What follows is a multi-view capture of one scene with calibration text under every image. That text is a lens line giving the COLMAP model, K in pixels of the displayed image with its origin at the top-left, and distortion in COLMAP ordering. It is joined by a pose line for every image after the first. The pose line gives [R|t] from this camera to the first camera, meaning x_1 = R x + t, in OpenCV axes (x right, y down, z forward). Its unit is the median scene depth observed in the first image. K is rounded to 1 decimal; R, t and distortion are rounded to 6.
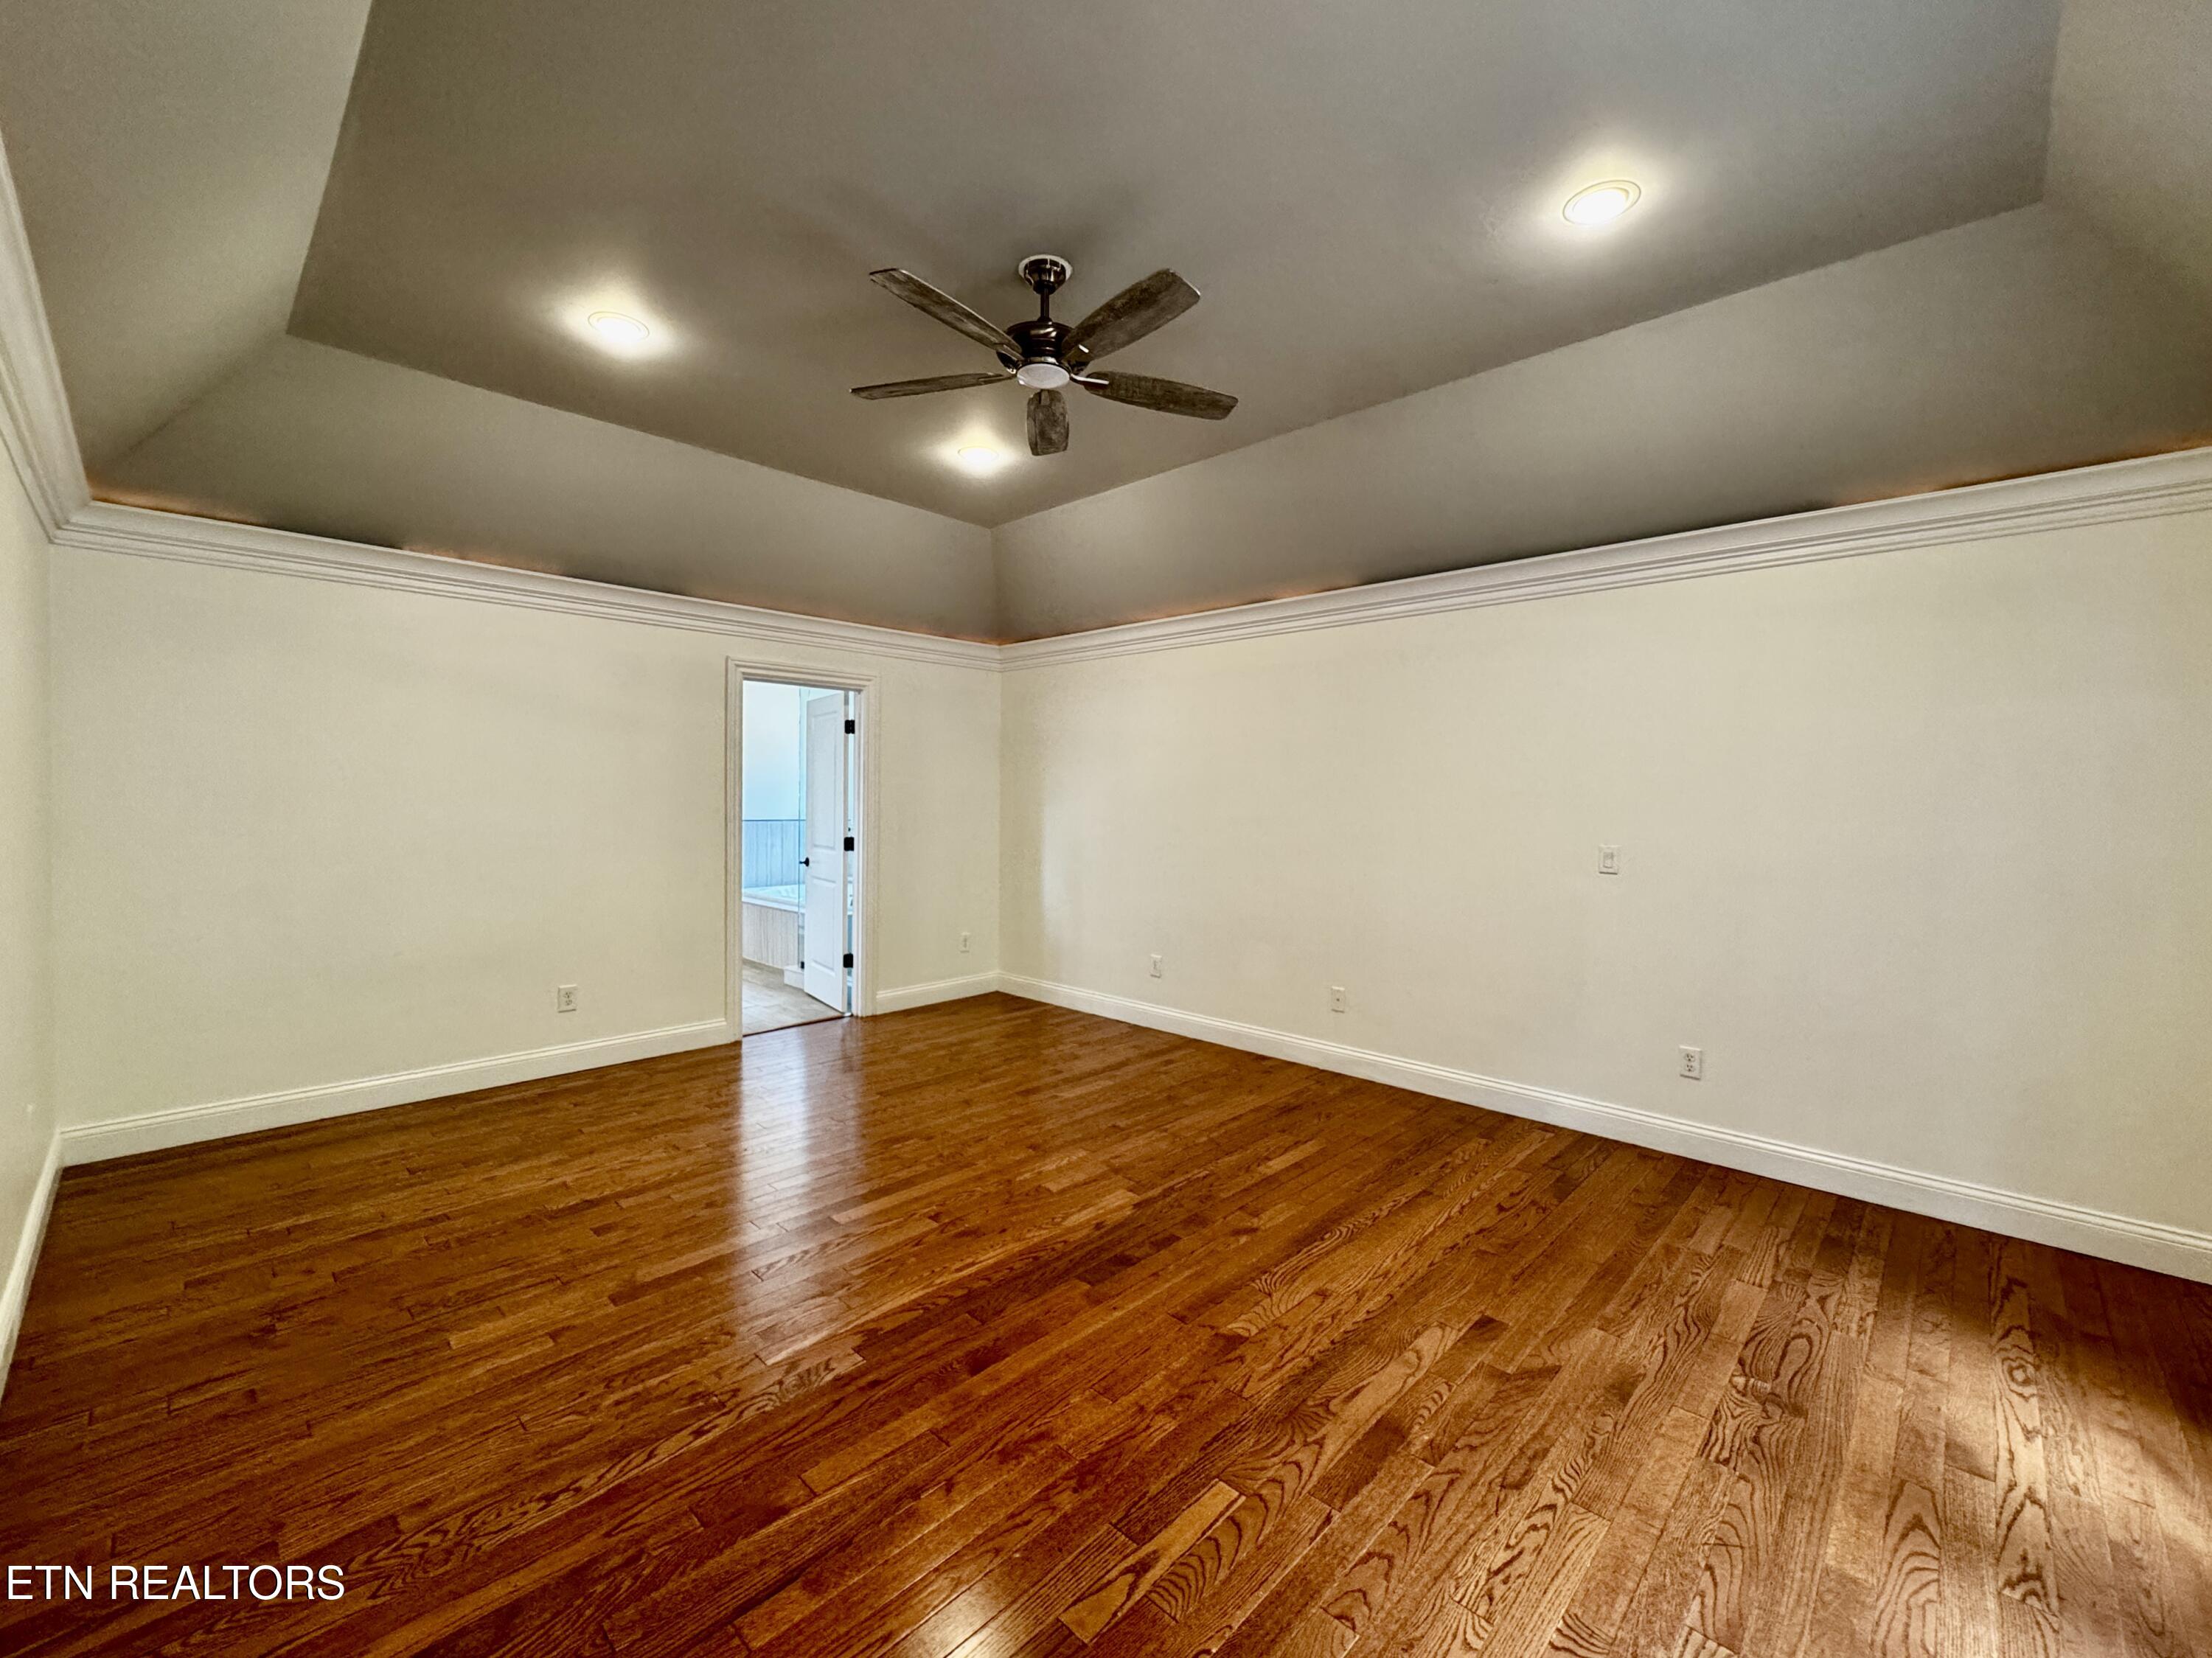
lens RADIAL K [[891.9, 0, 1106.6], [0, 891.9, 819.9], [0, 0, 1]] dist [-0.004159, 0.000531]
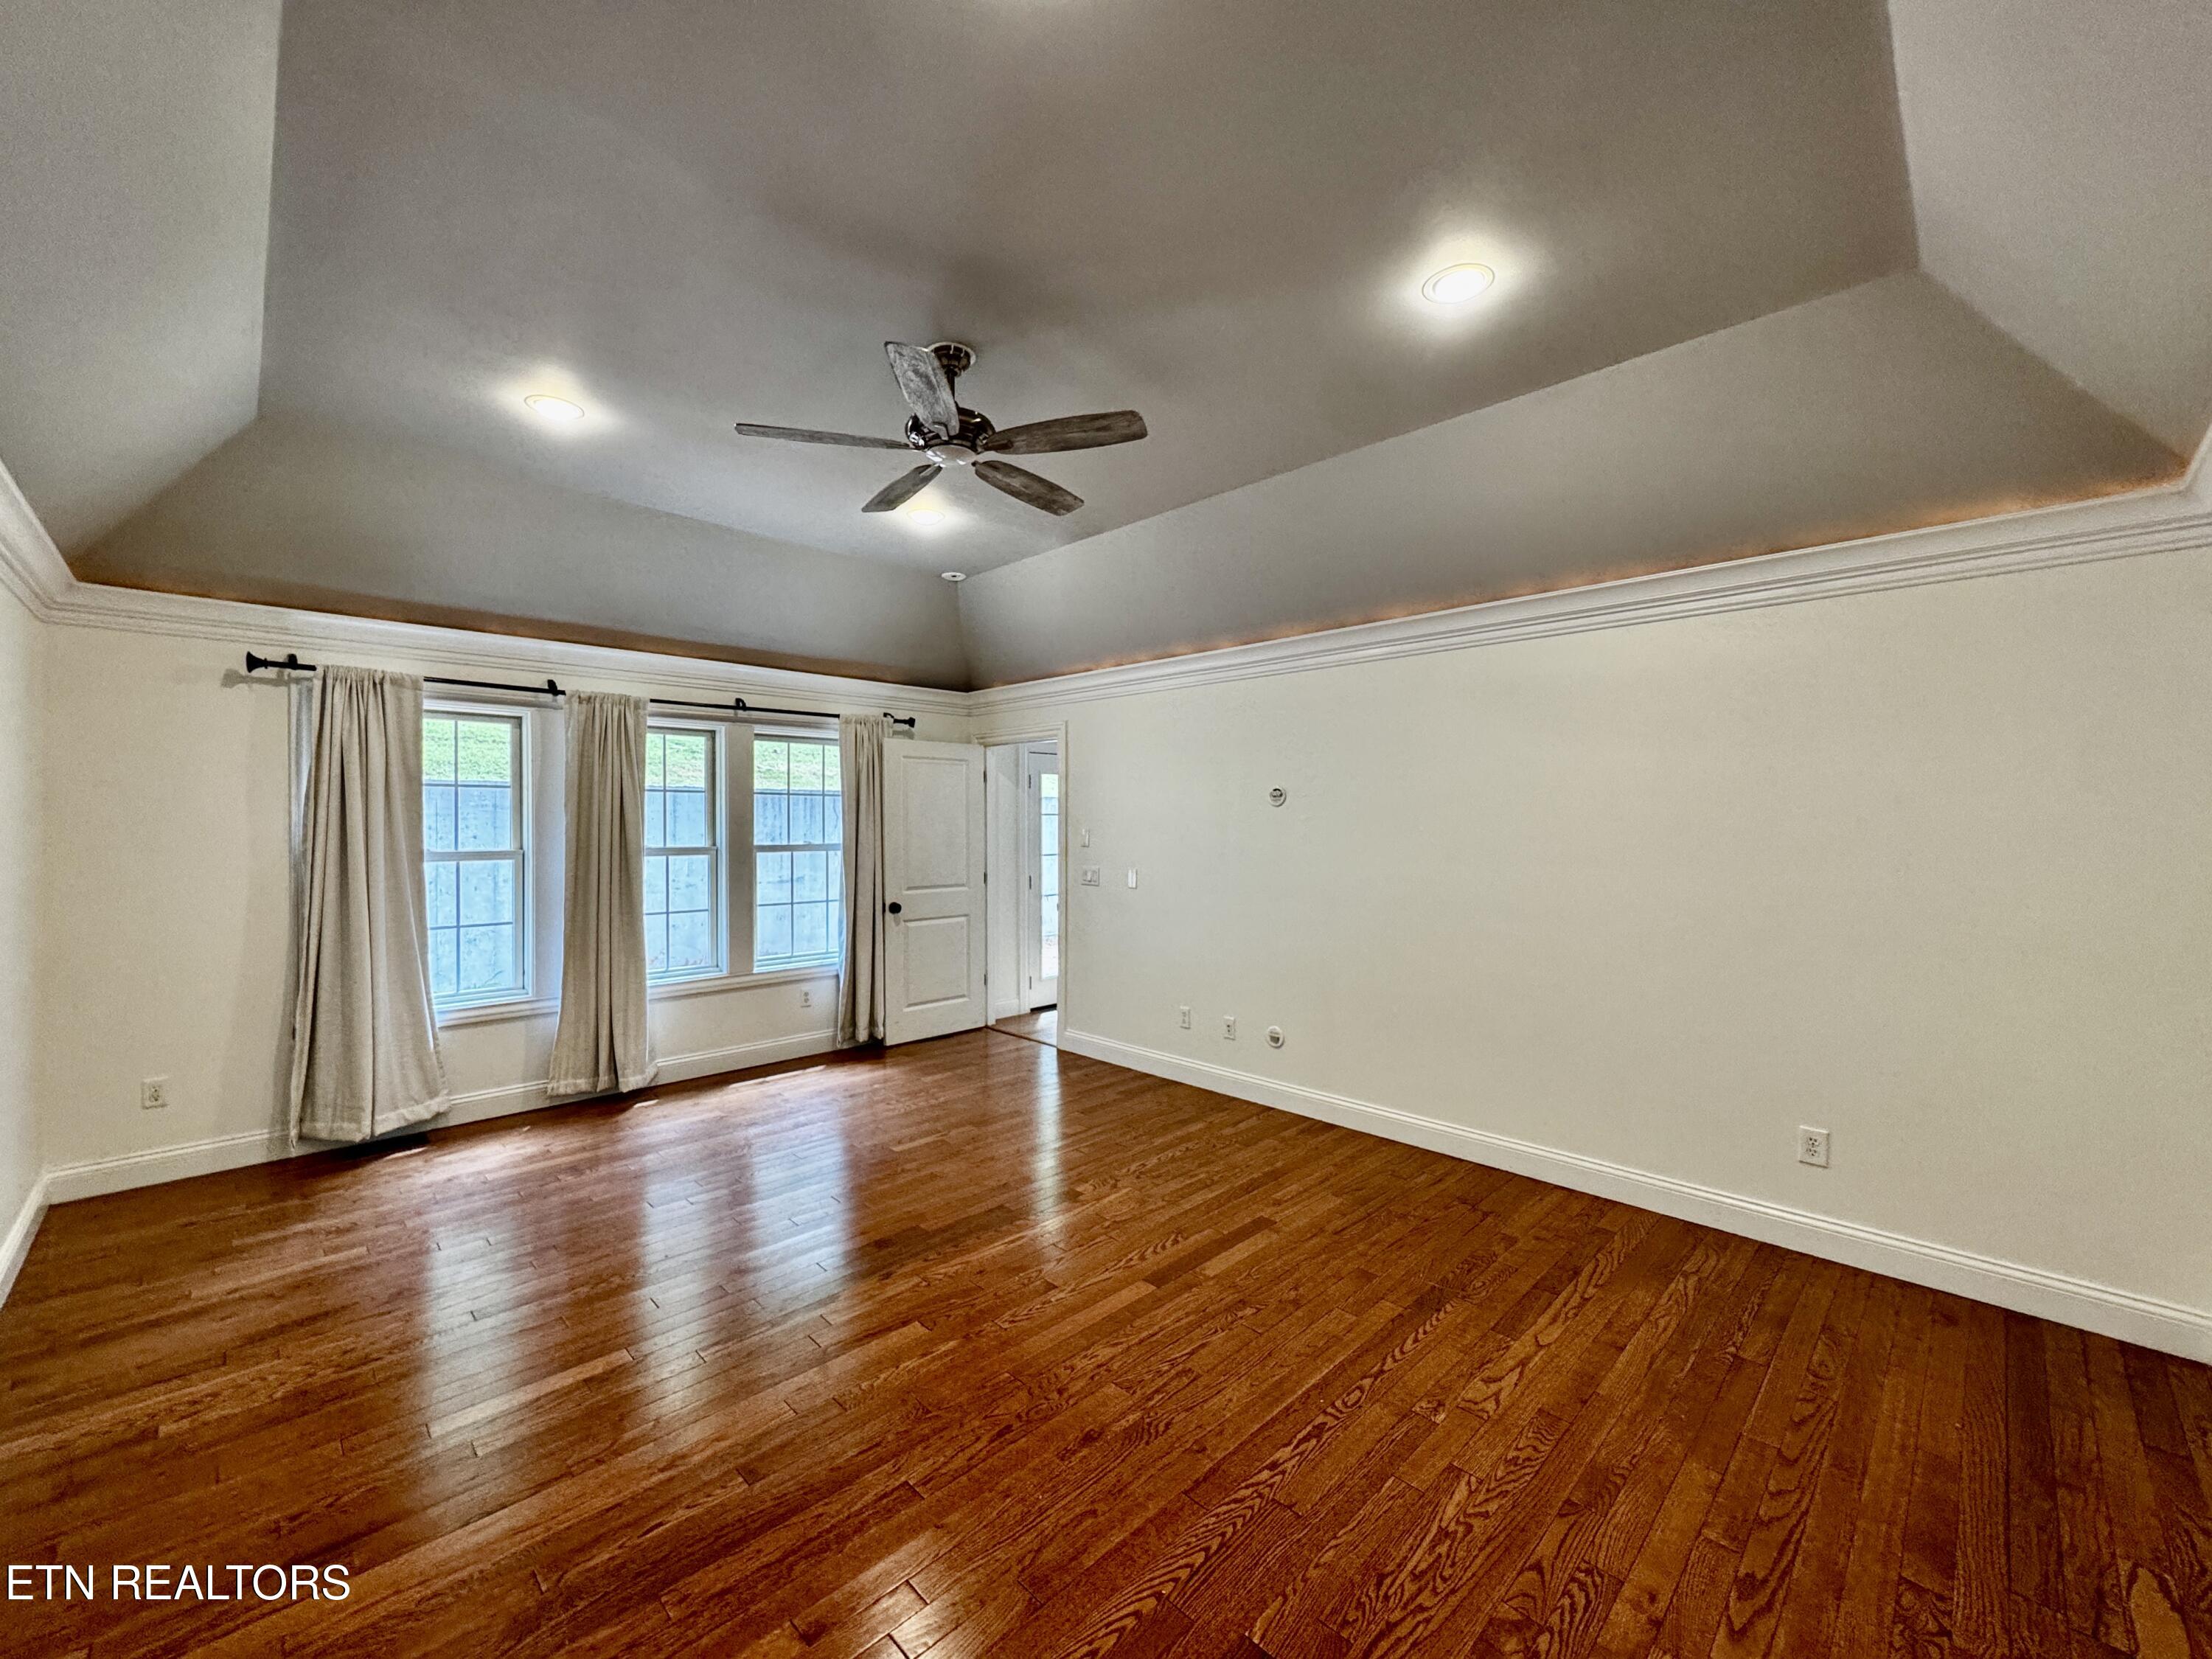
lens RADIAL K [[892.0, 0, 1106.1], [0, 892.0, 824.5], [0, 0, 1]] dist [-0.004159, 0.000531]
pose [[-0.999528, -0.012796, 0.027915, -0.309587], [-0.011984, 0.999506, 0.029053, -0.100908], [-0.028273, 0.028705, -0.999188, 2.207217]]
